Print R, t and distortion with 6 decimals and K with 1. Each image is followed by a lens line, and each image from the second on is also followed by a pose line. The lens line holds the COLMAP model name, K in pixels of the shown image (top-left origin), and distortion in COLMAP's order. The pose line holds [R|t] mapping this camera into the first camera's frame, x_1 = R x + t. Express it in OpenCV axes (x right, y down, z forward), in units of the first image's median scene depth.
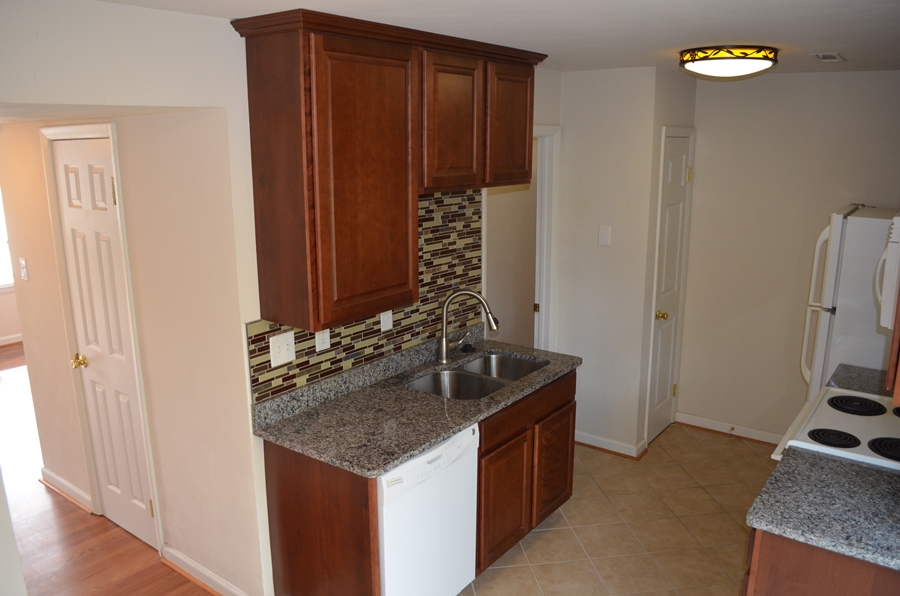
lens RADIAL K [[699.3, 0, 448.6], [0, 699.3, 298.5], [0, 0, 1]] dist [-0.089954, -0.004289]
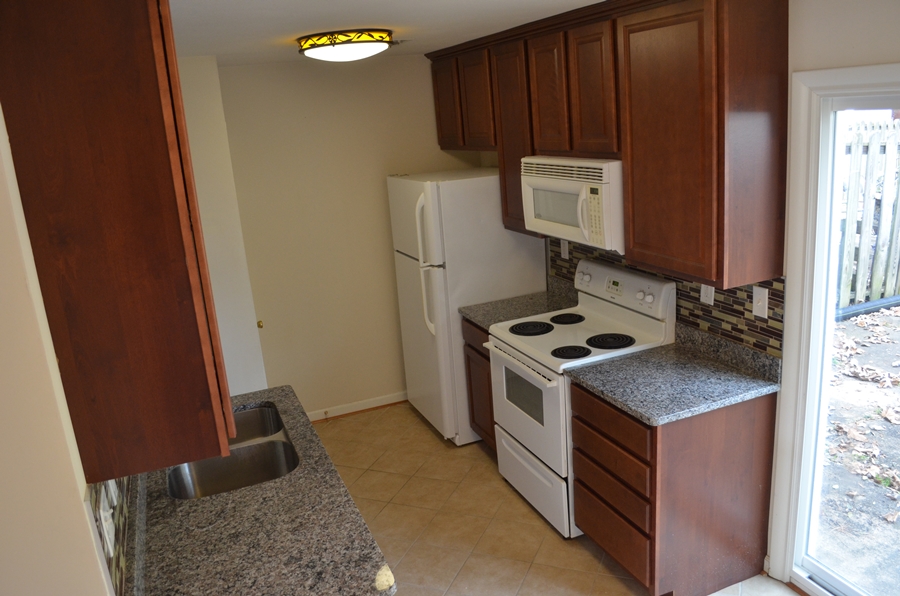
lens RADIAL K [[699.3, 0, 449.0], [0, 699.3, 300.1], [0, 0, 1]] dist [-0.089954, -0.004289]
pose [[0.515449, -0.258224, 0.817088, -0.455059], [0.266558, 0.954528, 0.133505, -0.091698], [-0.814407, 0.148987, 0.560842, 0.383877]]
